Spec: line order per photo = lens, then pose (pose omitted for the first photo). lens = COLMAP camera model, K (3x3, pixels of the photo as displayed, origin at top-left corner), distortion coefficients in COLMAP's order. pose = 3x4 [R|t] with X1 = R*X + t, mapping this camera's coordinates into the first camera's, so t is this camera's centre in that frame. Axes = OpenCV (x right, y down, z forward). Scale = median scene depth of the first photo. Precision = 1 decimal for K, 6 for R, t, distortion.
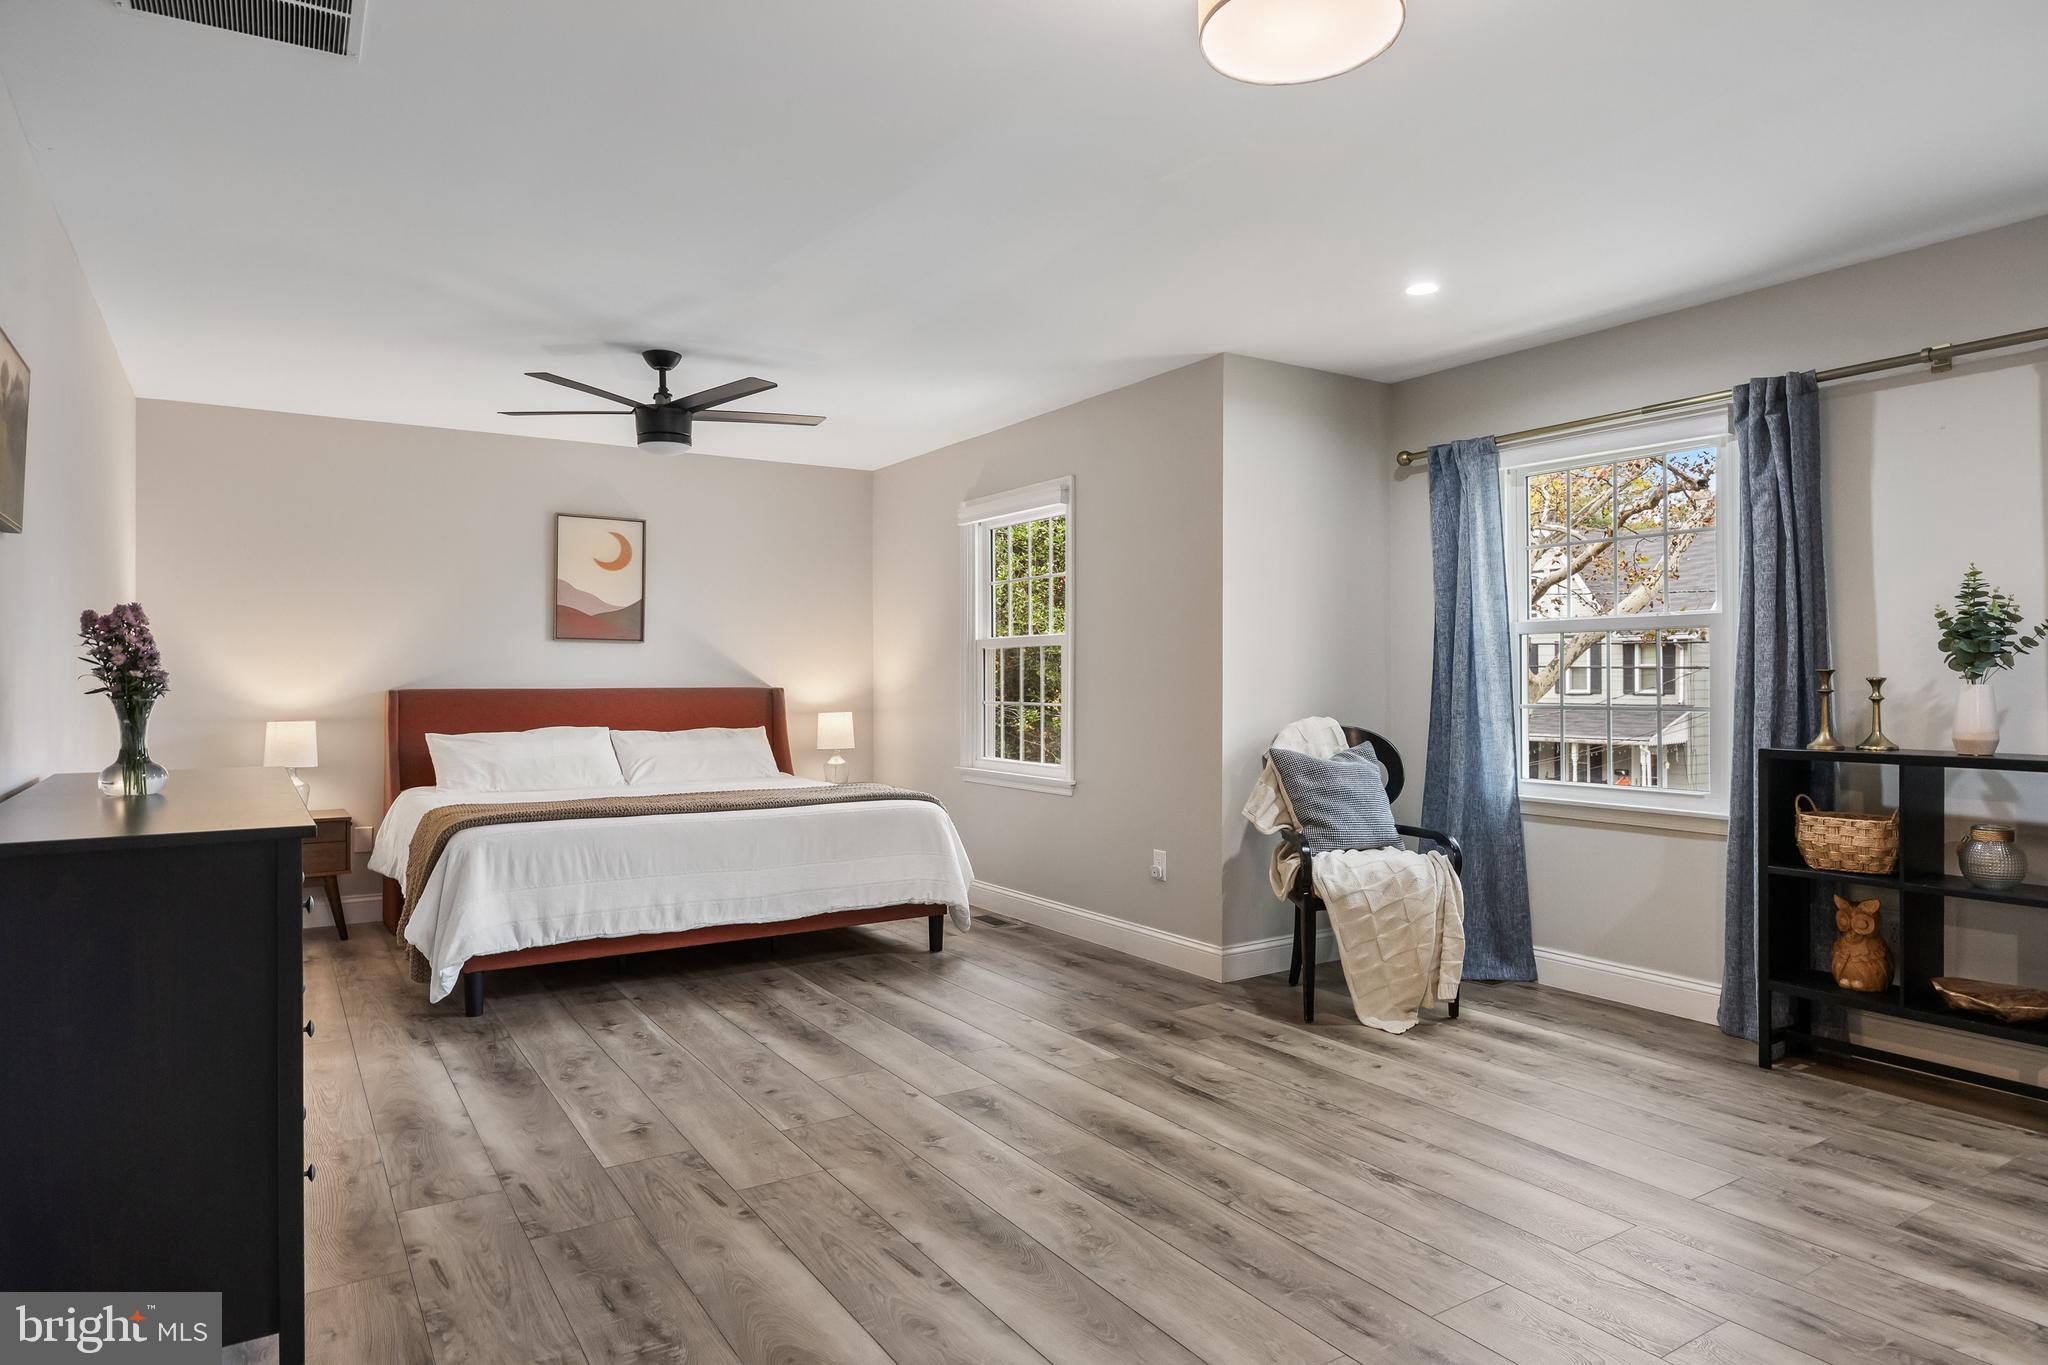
lens RADIAL K [[1206.9, 0, 1024.0], [0, 1206.9, 682.5], [0, 0, 1]] dist [-0.021847, -0.001837]
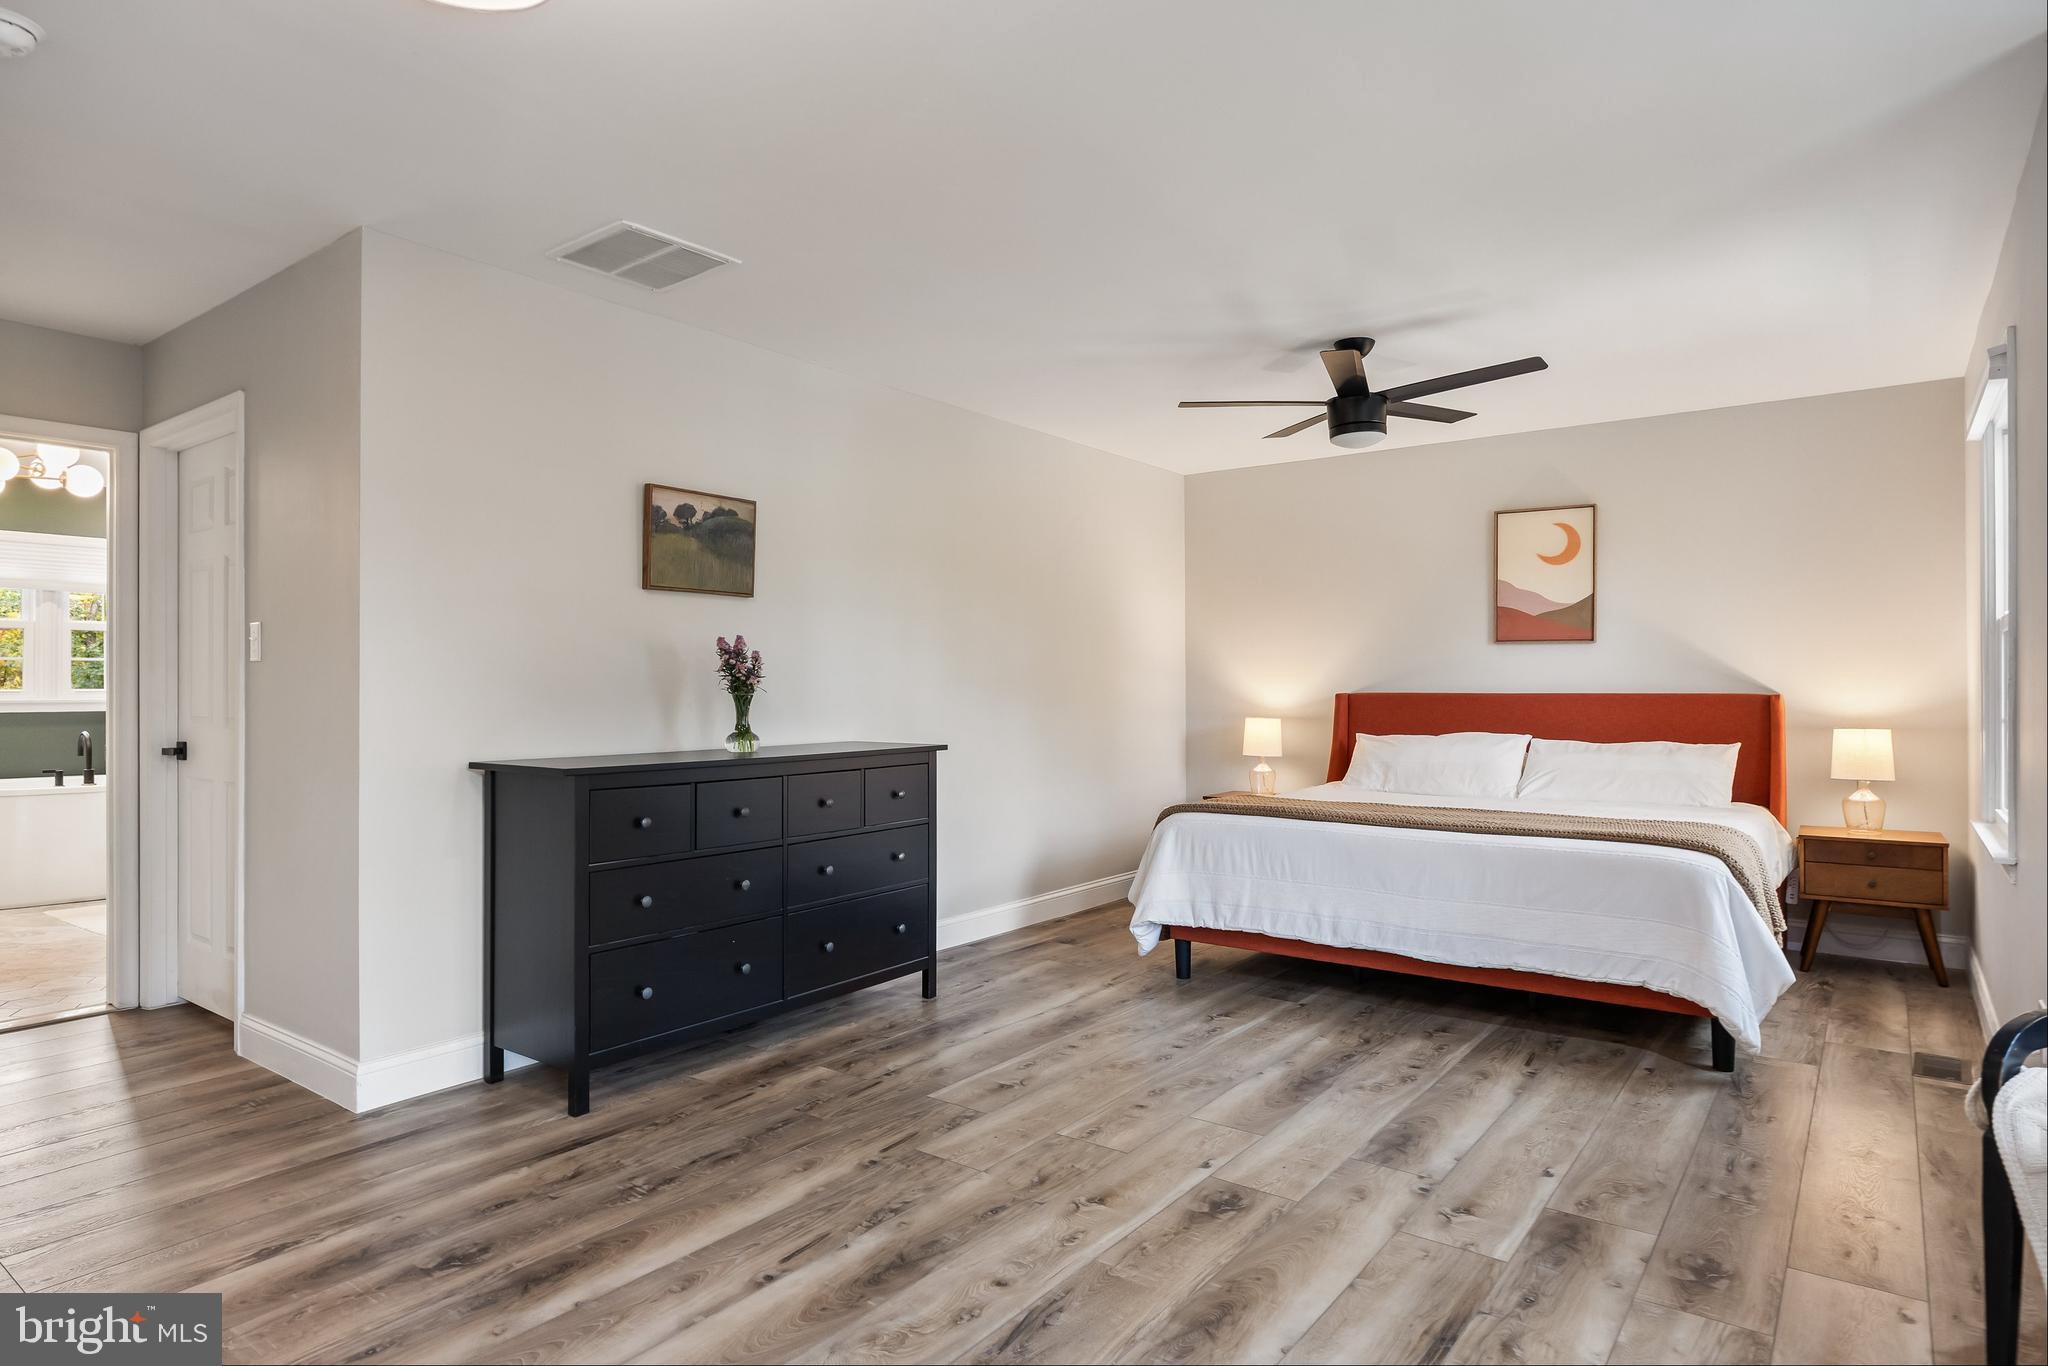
lens RADIAL K [[1142.0, 0, 1024.0], [0, 1142.0, 683.0], [0, 0, 1]] dist [-0.007555, 0.000284]
pose [[0.342328, -0.002132, -0.939578, 0.521236], [-0.003220, 0.999989, -0.003442, 0.002131], [0.939575, 0.004204, 0.342317, 0.499090]]
